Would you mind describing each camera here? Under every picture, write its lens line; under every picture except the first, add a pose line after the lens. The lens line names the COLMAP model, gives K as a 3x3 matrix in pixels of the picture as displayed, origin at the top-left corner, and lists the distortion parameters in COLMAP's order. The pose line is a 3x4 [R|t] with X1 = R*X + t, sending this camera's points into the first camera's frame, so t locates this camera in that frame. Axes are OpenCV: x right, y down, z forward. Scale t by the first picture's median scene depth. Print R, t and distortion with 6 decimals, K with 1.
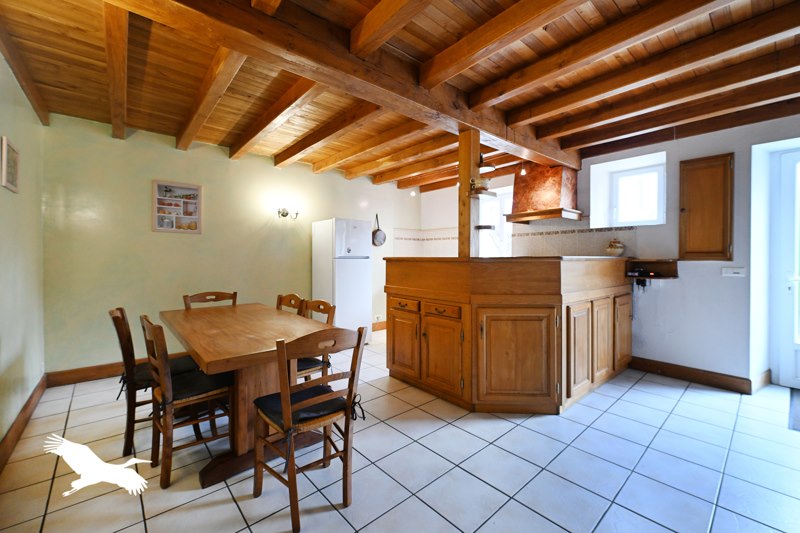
lens RADIAL K [[327.0, 0, 399.8], [0, 327.0, 261.9], [0, 0, 1]] dist [-0.000224, -0.000015]
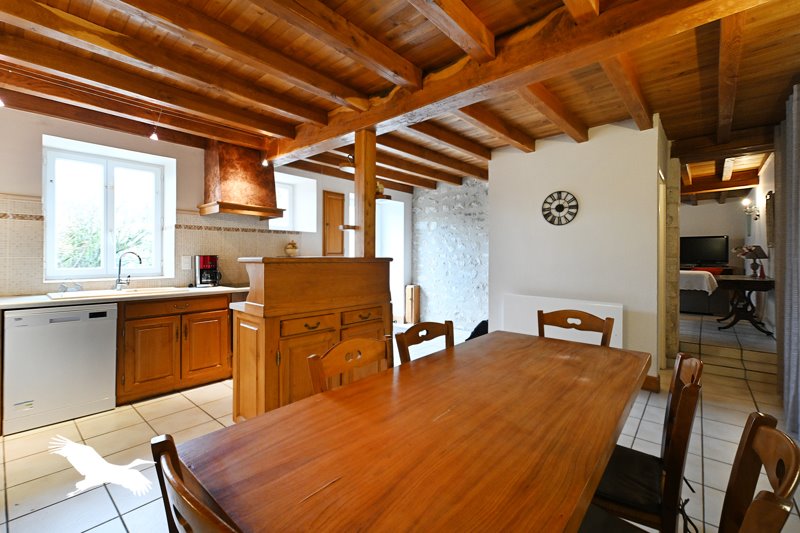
lens RADIAL K [[346.3, 0, 400.0], [0, 346.3, 260.0], [0, 0, 1]] dist [0.000224, 0.000004]
pose [[-0.137246, -0.012027, 0.990464, -0.604677], [0.009076, 0.999869, 0.013399, -0.014164], [-0.990495, 0.010829, -0.137119, 0.744230]]
